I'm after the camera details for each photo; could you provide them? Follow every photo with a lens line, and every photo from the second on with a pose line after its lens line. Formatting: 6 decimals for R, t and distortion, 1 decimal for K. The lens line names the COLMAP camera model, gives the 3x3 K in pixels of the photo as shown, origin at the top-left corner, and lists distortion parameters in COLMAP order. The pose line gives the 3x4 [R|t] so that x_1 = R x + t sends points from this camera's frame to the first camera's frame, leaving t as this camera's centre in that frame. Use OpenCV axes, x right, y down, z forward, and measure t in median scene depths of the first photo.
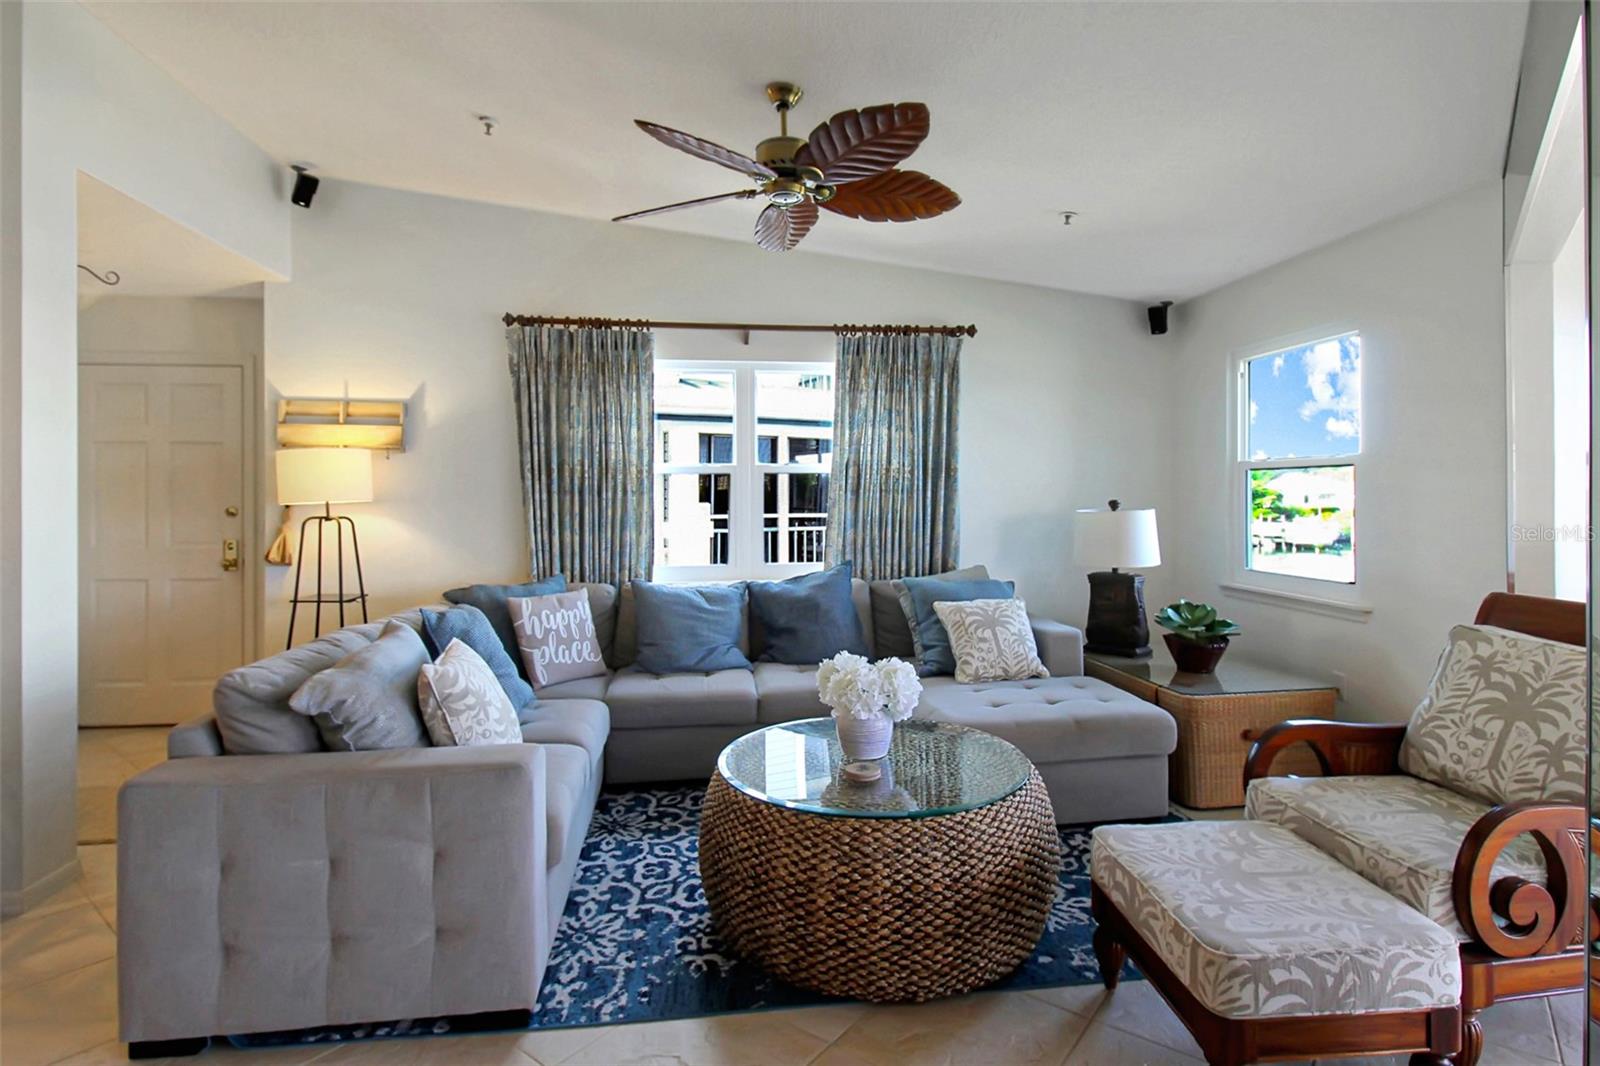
lens RADIAL K [[804.4, 0, 813.2], [0, 804.4, 508.5], [0, 0, 1]] dist [-0.002045, -0.001855]
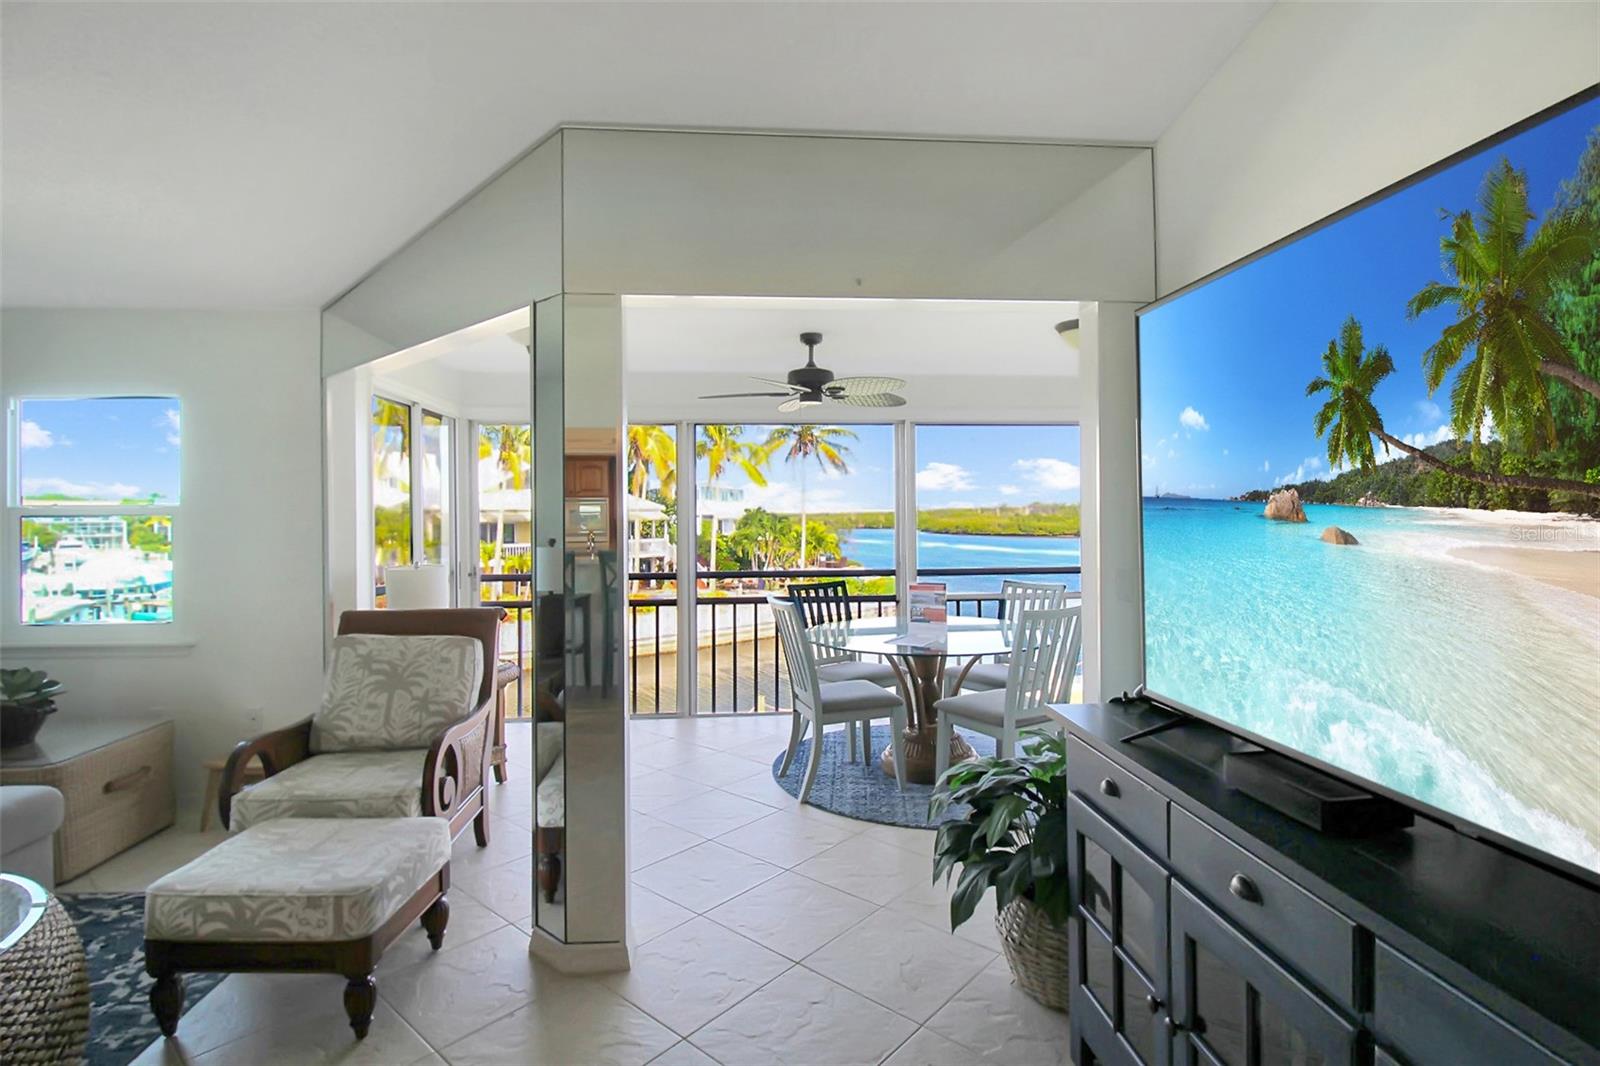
lens RADIAL K [[781.3, 0, 812.2], [0, 781.3, 513.0], [0, 0, 1]] dist [-0.000041, -0.012284]
pose [[0.048028, 0.006284, 0.998826, -0.522845], [0.025049, 0.999658, -0.007494, -0.040897], [-0.998532, 0.025379, 0.047854, 0.101714]]
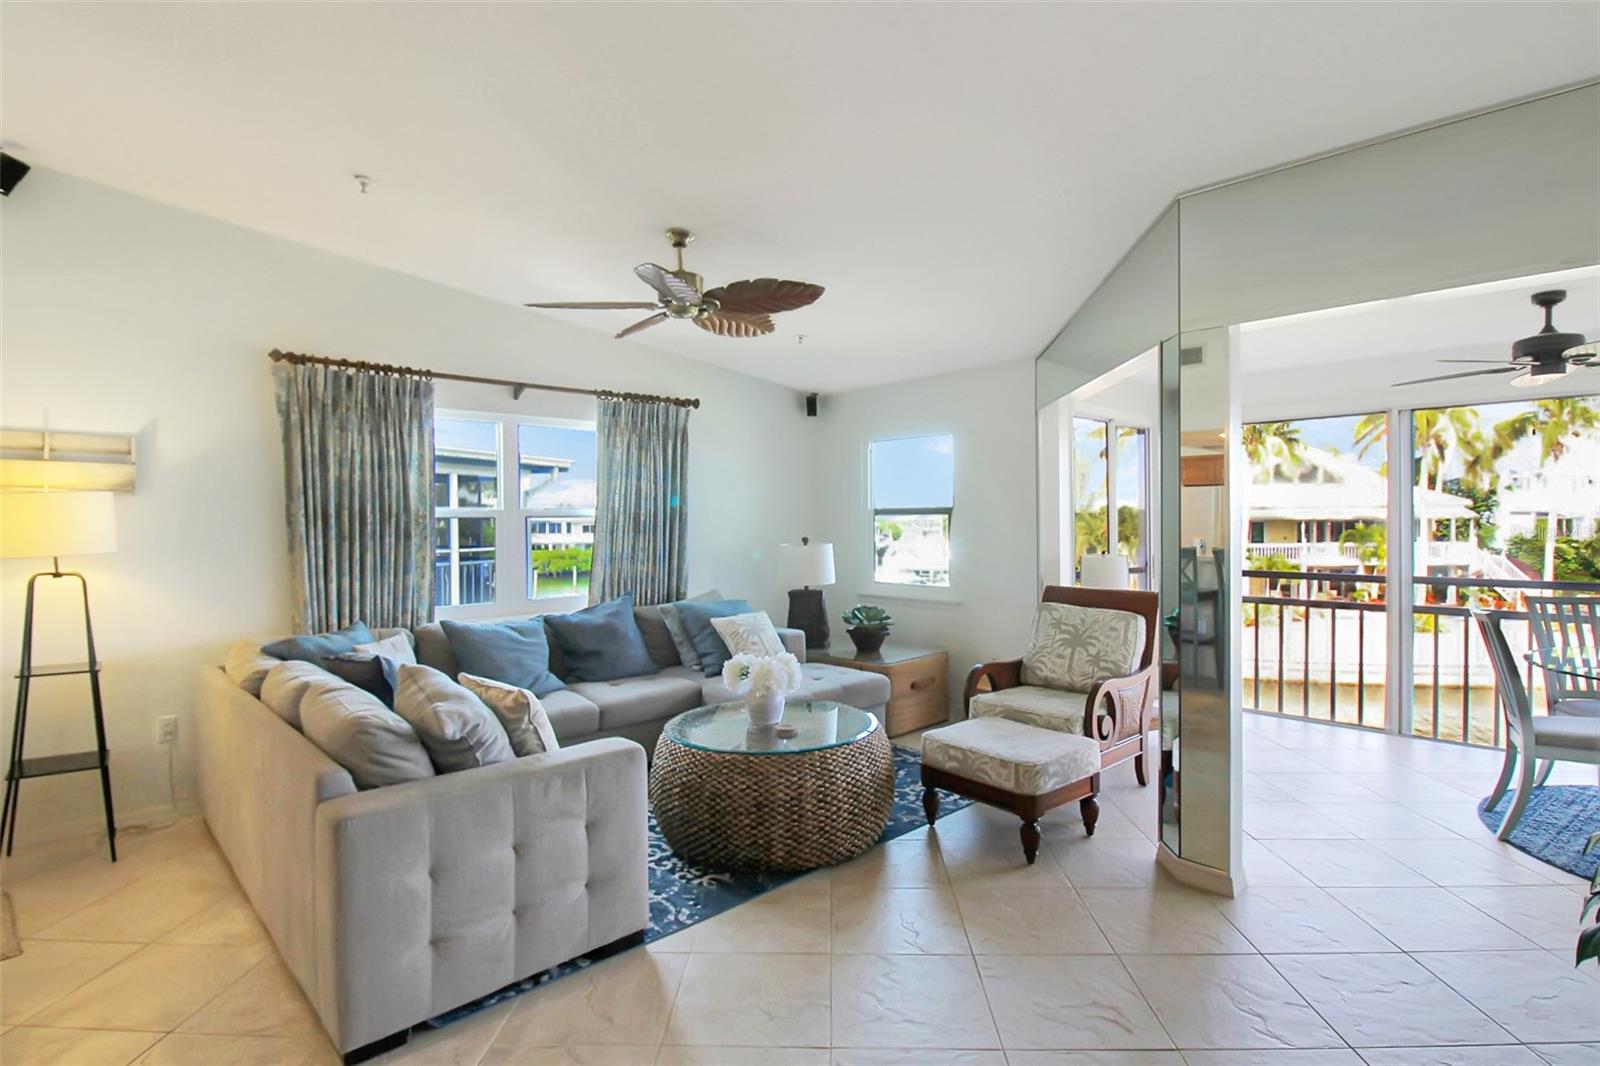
lens RADIAL K [[807.1, 0, 809.2], [0, 807.1, 531.0], [0, 0, 1]] dist [-0.001122, -0.012012]
pose [[0.806331, -0.011814, 0.591346, -0.773602], [0.015708, 0.999876, -0.001444, -0.032974], [-0.591256, 0.010453, 0.806416, -0.222350]]
